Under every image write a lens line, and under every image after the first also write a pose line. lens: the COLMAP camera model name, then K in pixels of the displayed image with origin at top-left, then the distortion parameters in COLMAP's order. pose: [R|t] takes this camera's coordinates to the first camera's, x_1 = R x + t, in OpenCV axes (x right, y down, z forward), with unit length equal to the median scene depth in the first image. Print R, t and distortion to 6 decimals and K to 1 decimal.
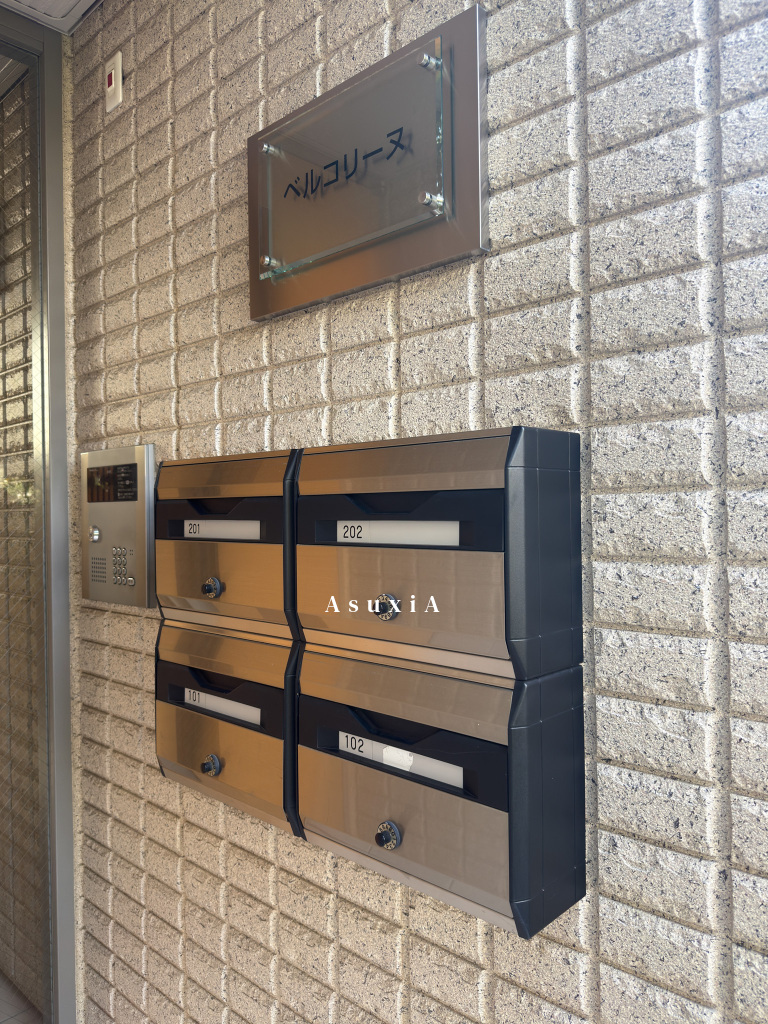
lens RADIAL K [[732.6, 0, 384.0], [0, 732.6, 512.0], [0, 0, 1]] dist [0.042621, -0.057977]
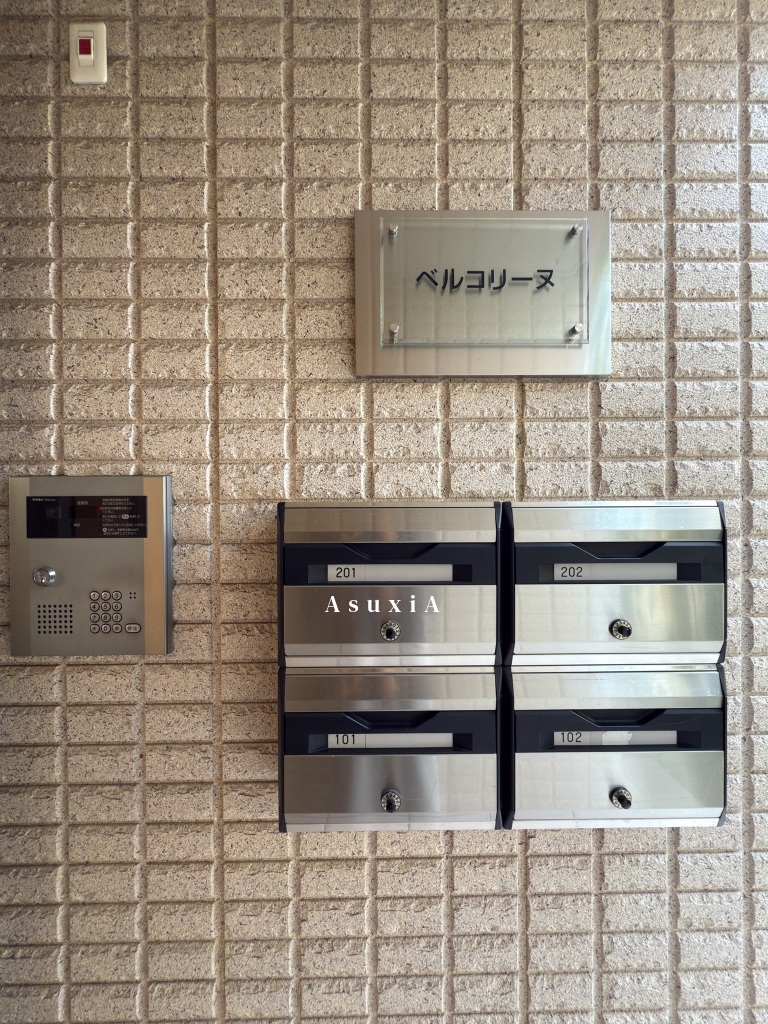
lens RADIAL K [[419.4, 0, 384.0], [0, 419.4, 512.0], [0, 0, 1]] dist [-0.000960, 0.000389]
pose [[0.721958, 0.004053, 0.691925, -0.870946], [-0.002588, 0.999992, -0.003157, -0.082346], [-0.691932, 0.000489, 0.721963, 0.775691]]
